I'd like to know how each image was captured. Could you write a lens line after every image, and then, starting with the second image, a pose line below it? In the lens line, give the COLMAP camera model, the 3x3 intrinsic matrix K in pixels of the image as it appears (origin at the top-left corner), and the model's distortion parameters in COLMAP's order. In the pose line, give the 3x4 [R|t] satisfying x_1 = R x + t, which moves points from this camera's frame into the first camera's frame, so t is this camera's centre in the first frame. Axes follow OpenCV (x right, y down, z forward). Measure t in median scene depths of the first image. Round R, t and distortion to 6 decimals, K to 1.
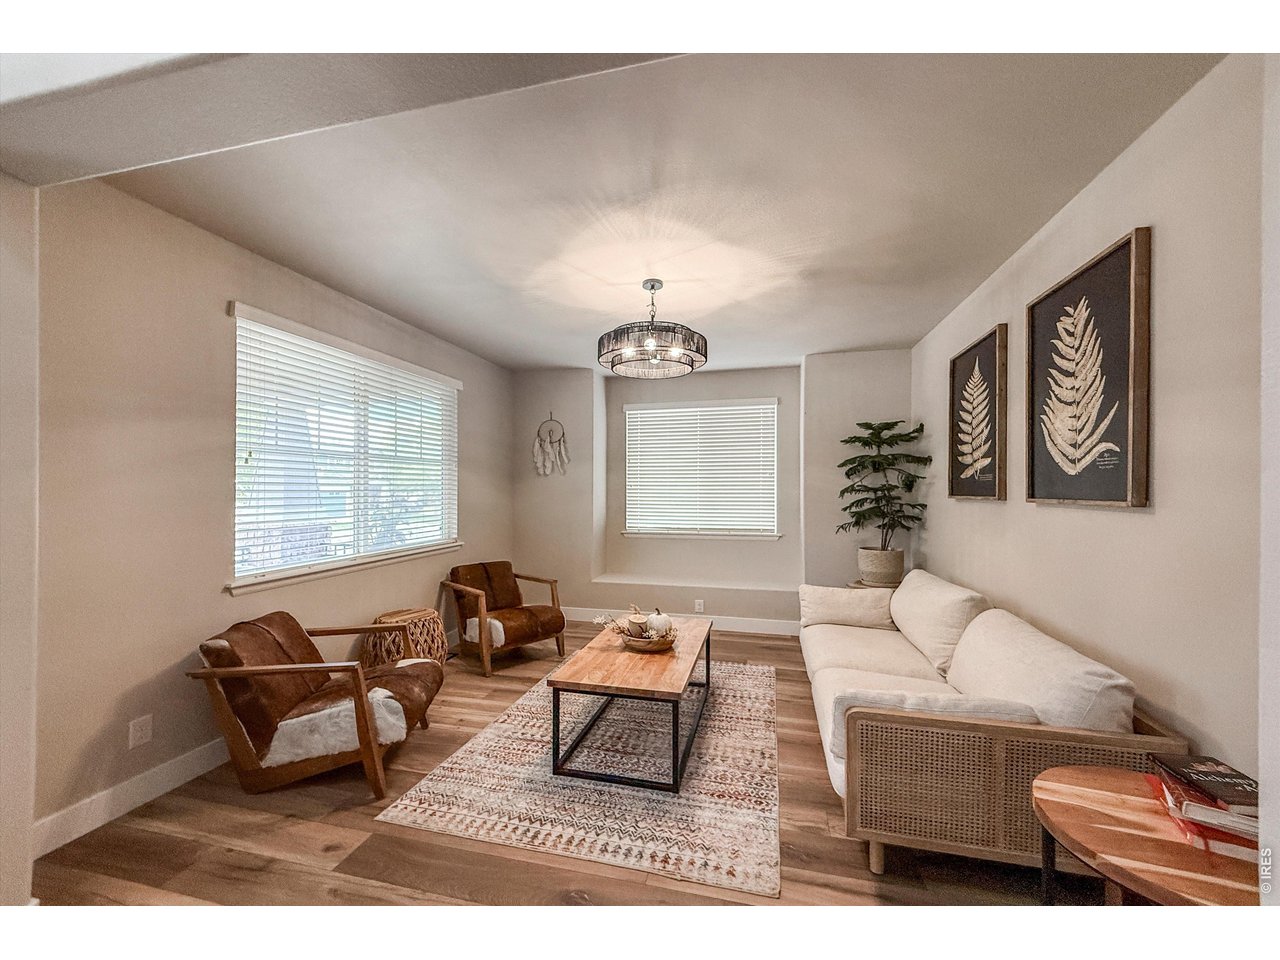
lens RADIAL K [[449.6, 0, 644.7], [0, 449.6, 487.1], [0, 0, 1]] dist [0.001168, -0.000031]
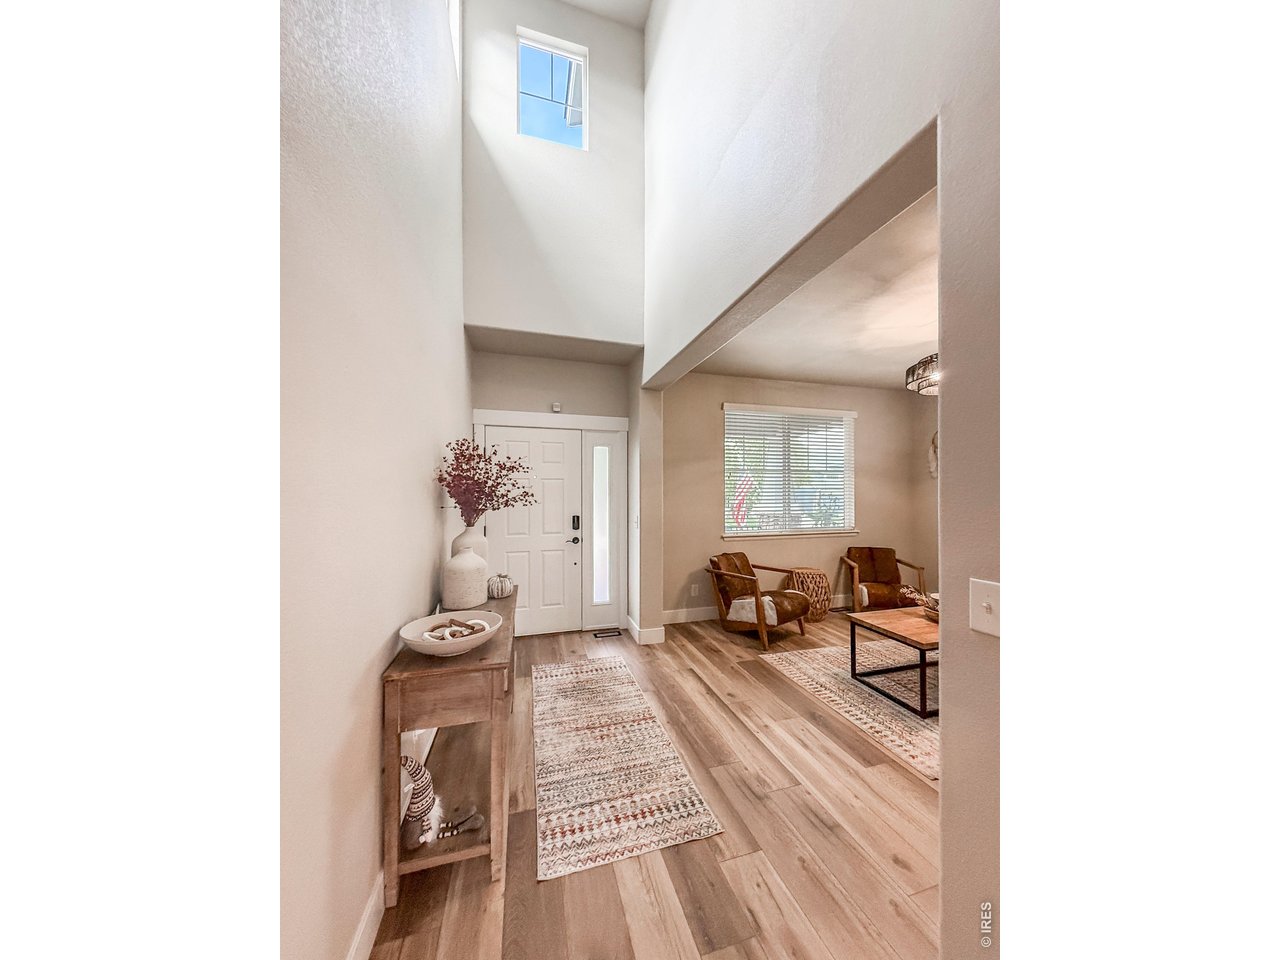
lens RADIAL K [[508.8, 0, 635.7], [0, 508.8, 481.1], [0, 0, 1]] dist [0.000401, 0.000026]
pose [[0.440944, -0.015340, -0.897403, 1.109083], [0.000796, 0.999860, -0.016700, -0.000885], [0.897534, 0.006650, 0.440895, -0.455537]]
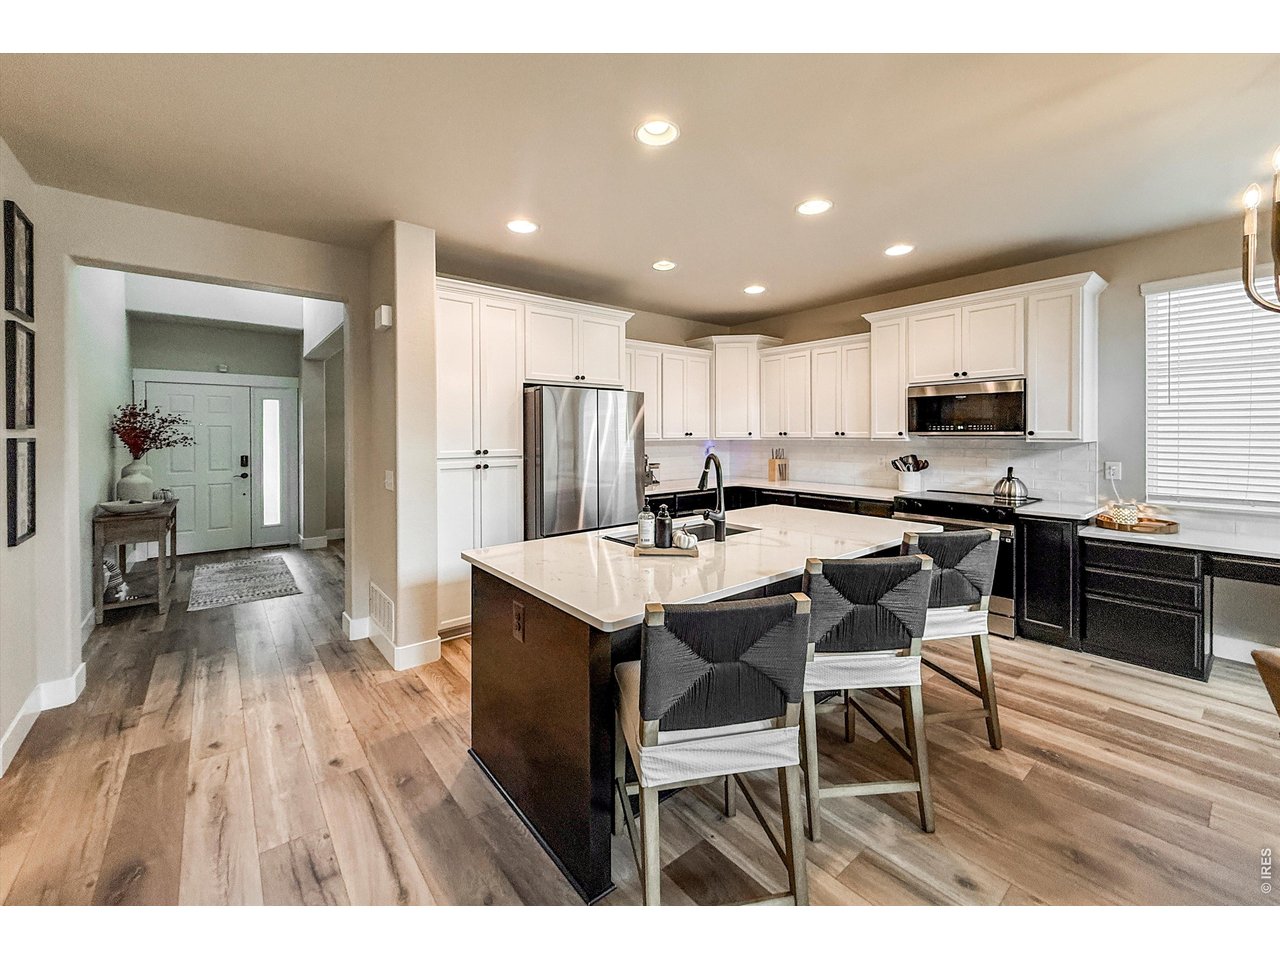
lens RADIAL K [[506.5, 0, 643.7], [0, 506.5, 435.5], [0, 0, 1]] dist [-0.000340, -0.000144]
pose [[0.815813, 0.000662, -0.578315, 2.574419], [0.002774, 0.999983, 0.005058, -0.005845], [0.578309, -0.005730, 0.815798, -0.740997]]
